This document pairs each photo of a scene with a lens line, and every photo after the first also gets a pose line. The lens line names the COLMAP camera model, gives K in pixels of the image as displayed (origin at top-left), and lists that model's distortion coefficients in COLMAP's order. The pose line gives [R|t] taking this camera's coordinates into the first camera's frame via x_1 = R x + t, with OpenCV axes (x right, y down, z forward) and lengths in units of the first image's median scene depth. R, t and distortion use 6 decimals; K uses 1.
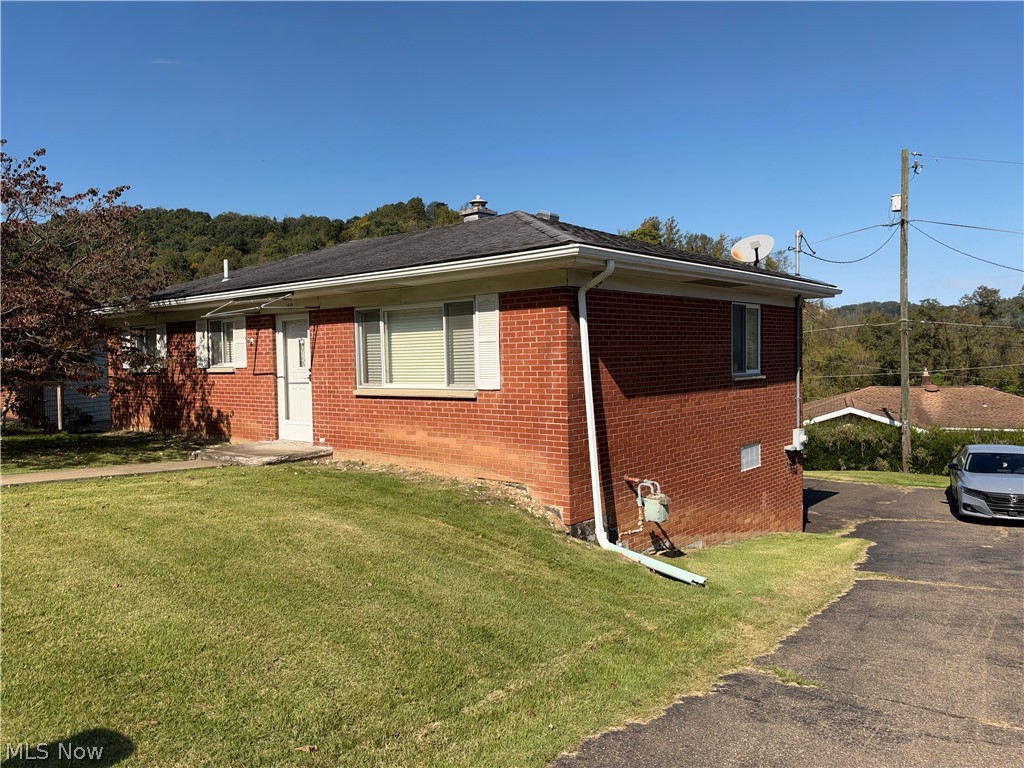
lens RADIAL K [[741.0, 0, 511.9], [0, 741.0, 381.8], [0, 0, 1]] dist [0.021410, -0.082193]
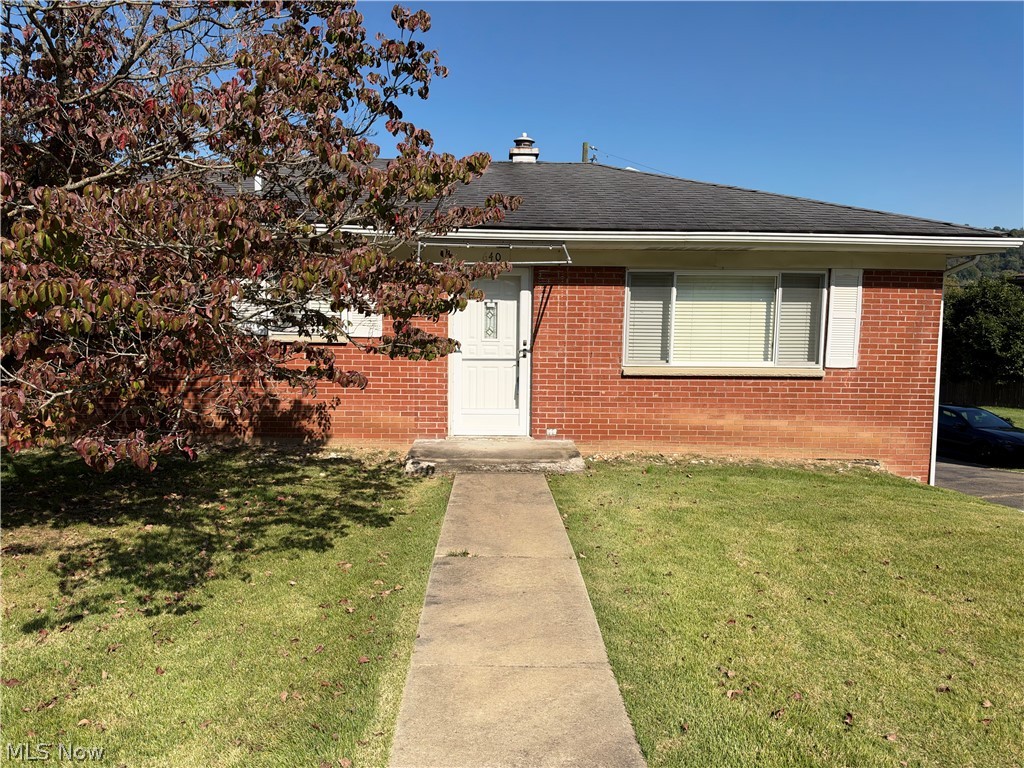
lens RADIAL K [[741.0, 0, 508.5], [0, 741.0, 385.9], [0, 0, 1]] dist [0.021410, -0.082193]
pose [[0.766052, -0.045237, 0.641185, -0.984251], [-0.004219, 0.997145, 0.075391, -0.037135], [-0.642765, -0.060459, 0.763674, 0.532492]]
